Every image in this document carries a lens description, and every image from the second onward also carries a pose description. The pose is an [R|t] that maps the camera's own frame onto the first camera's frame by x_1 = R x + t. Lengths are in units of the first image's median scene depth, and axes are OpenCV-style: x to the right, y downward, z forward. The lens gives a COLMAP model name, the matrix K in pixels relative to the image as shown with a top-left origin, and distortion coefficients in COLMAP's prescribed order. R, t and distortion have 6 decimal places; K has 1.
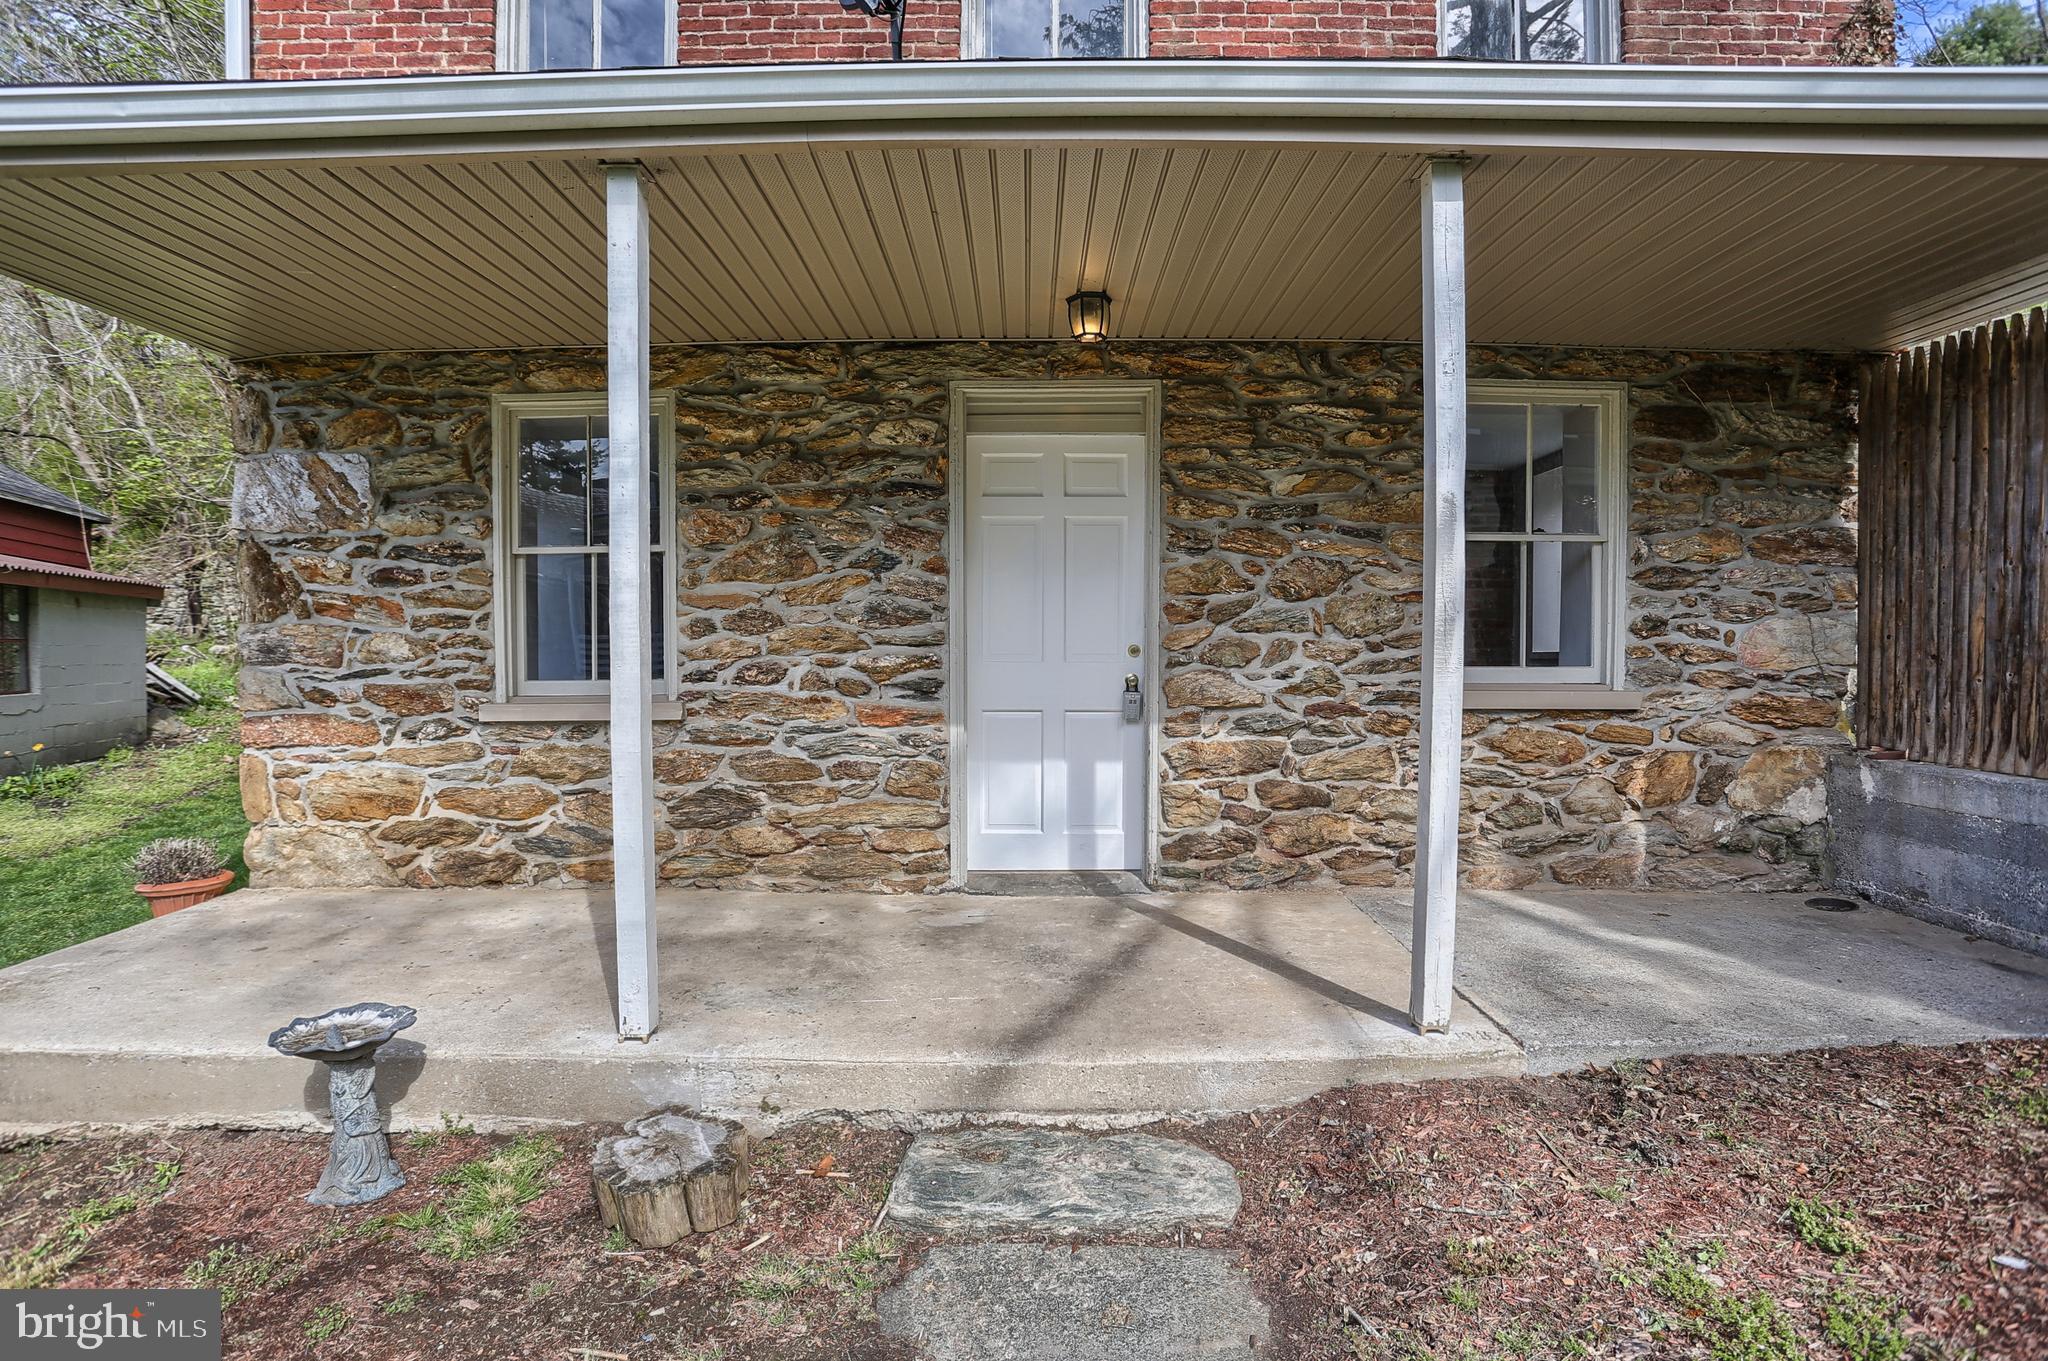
lens RADIAL K [[995.5, 0, 1016.6], [0, 995.5, 674.6], [0, 0, 1]] dist [-0.078853, 0.039560]
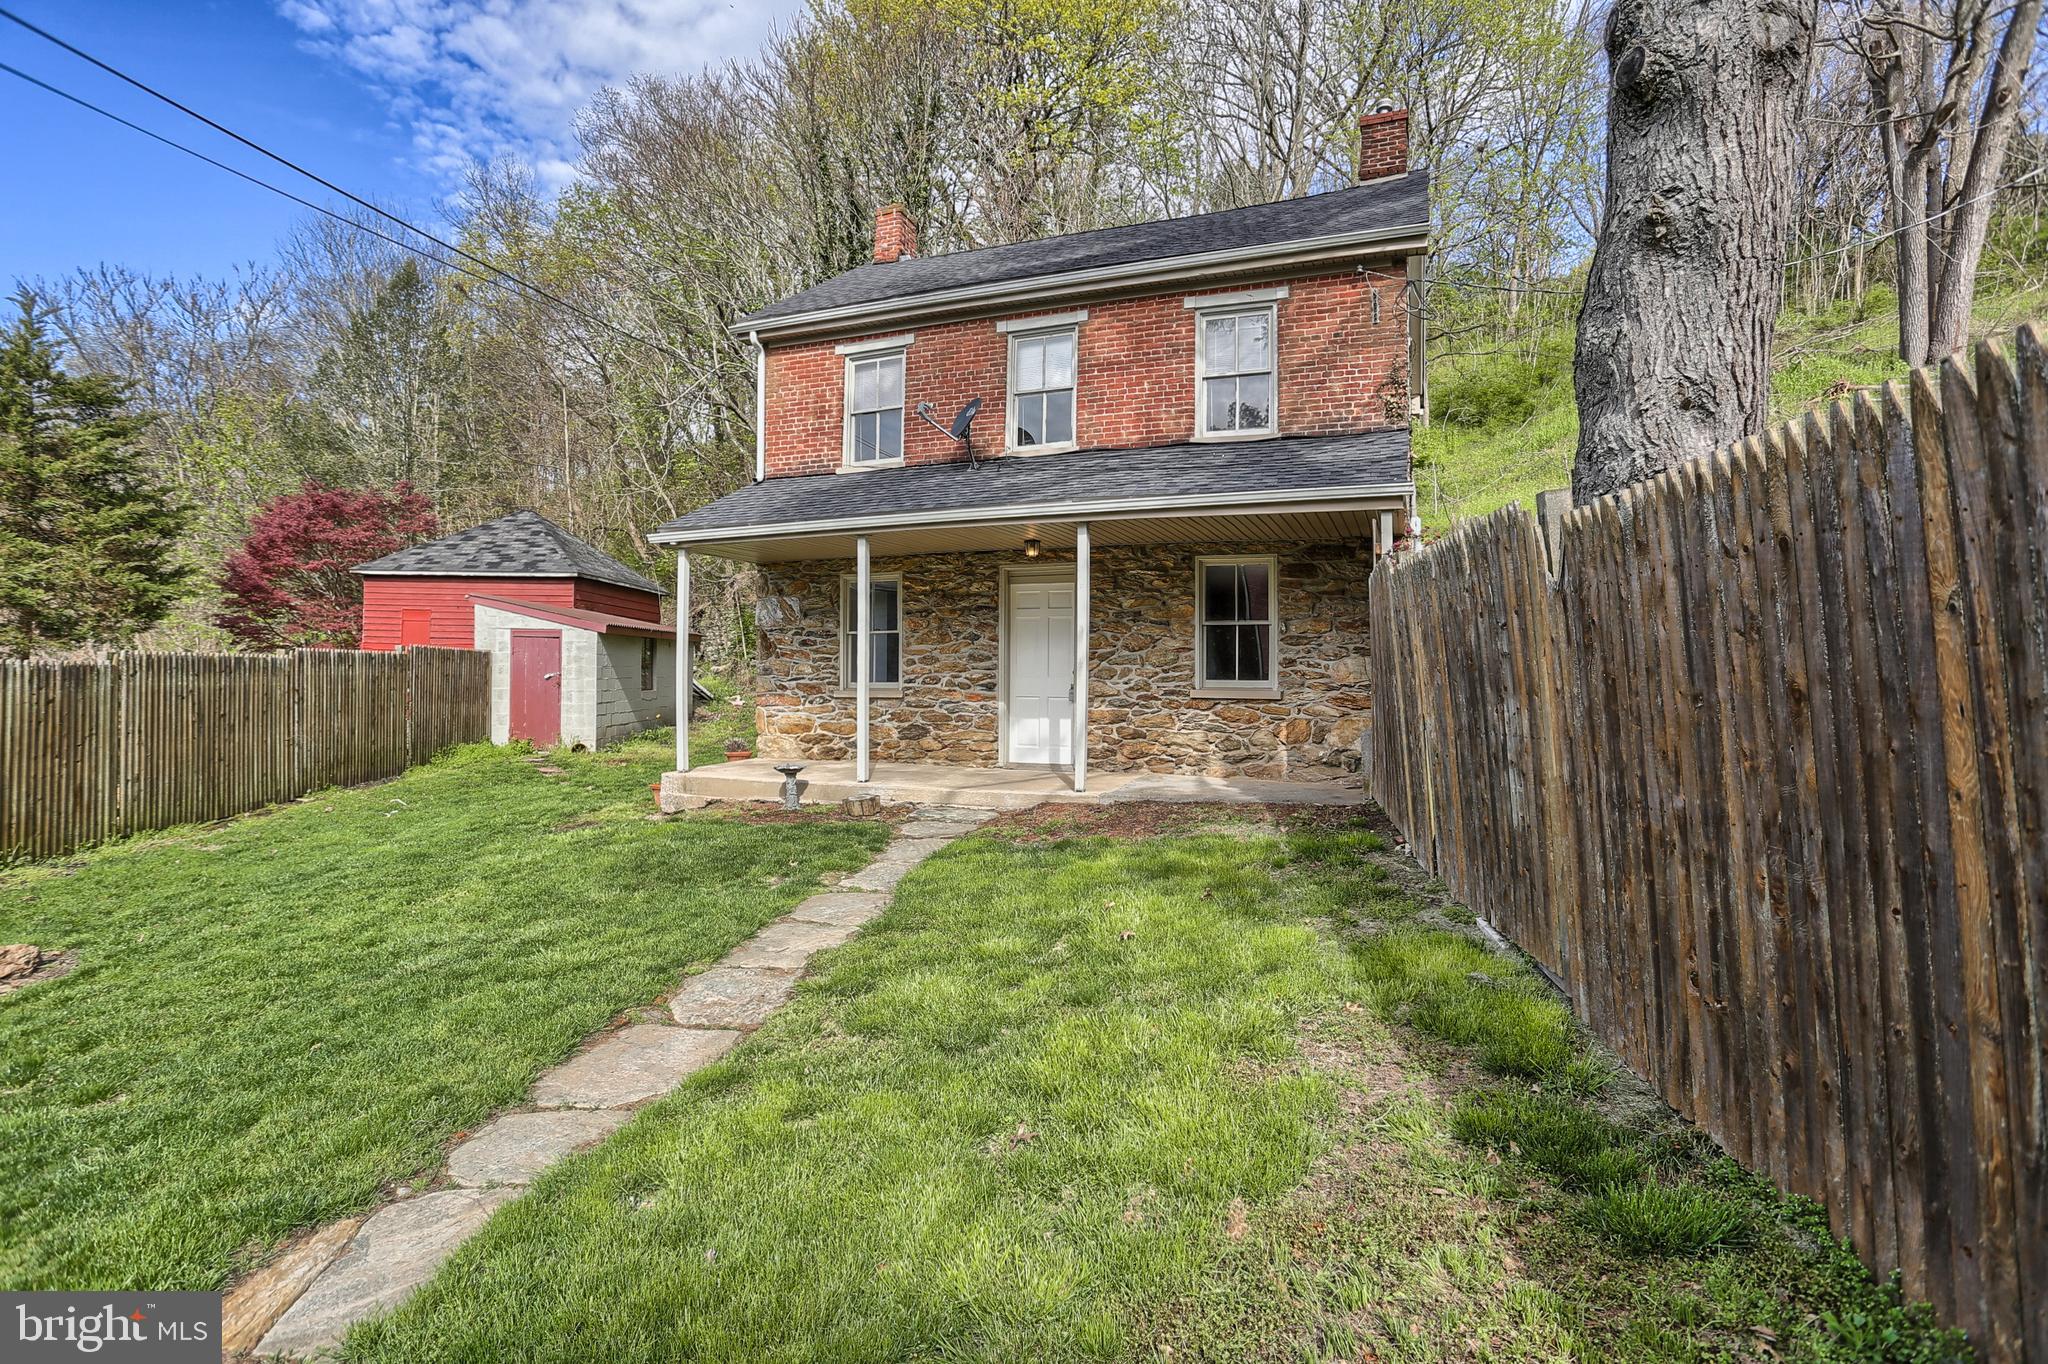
lens RADIAL K [[993.8, 0, 1016.4], [0, 993.8, 677.5], [0, 0, 1]] dist [-0.071698, 0.029188]
pose [[0.931779, 0.007527, -0.362948, 0.893971], [-0.016817, 0.999607, -0.022444, 0.046626], [0.362636, 0.027016, 0.931539, -1.341772]]
